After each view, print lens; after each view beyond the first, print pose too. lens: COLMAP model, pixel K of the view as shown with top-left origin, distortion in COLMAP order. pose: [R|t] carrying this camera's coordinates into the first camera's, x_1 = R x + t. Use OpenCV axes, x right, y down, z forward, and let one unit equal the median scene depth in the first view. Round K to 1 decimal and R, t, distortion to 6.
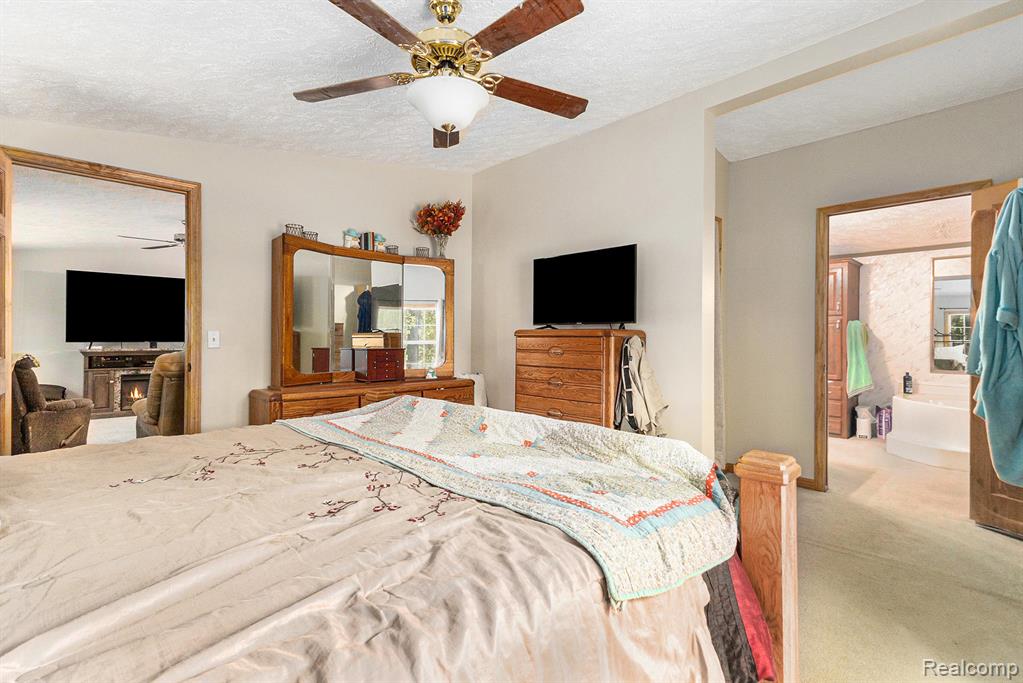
lens RADIAL K [[490.5, 0, 510.0], [0, 490.5, 338.9], [0, 0, 1]] dist [0.029629, -0.002180]
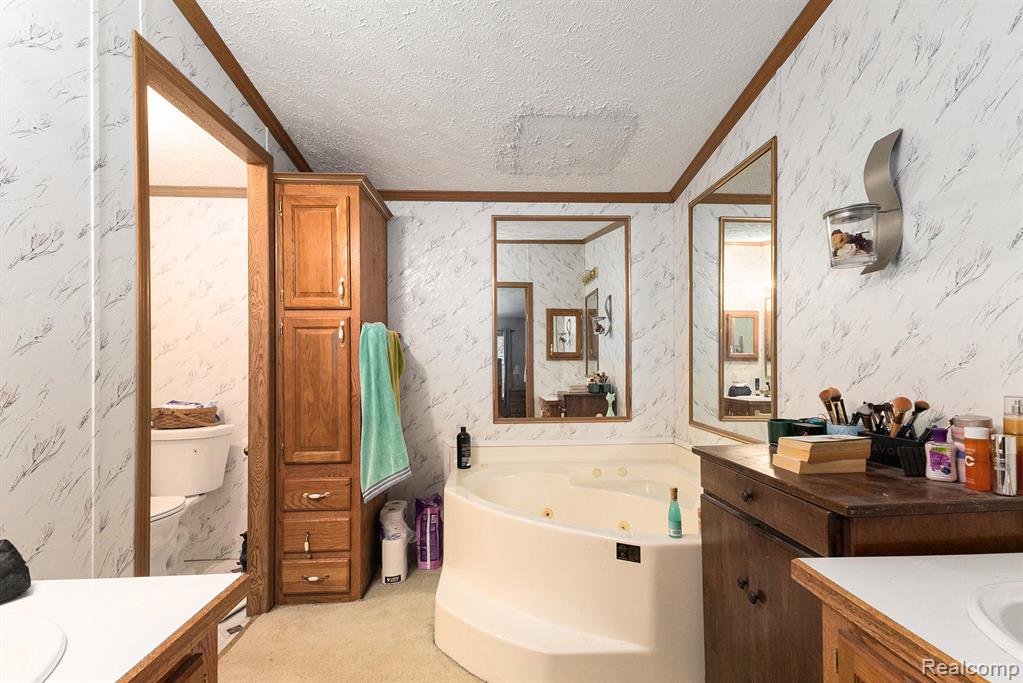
lens RADIAL K [[490.5, 0, 511.8], [0, 490.5, 351.3], [0, 0, 1]] dist [0.029629, -0.002180]
pose [[0.675716, 0.002891, 0.737157, 0.448017], [0.013099, 0.999787, -0.015928, -0.003141], [-0.737046, 0.020419, 0.675534, 0.609320]]
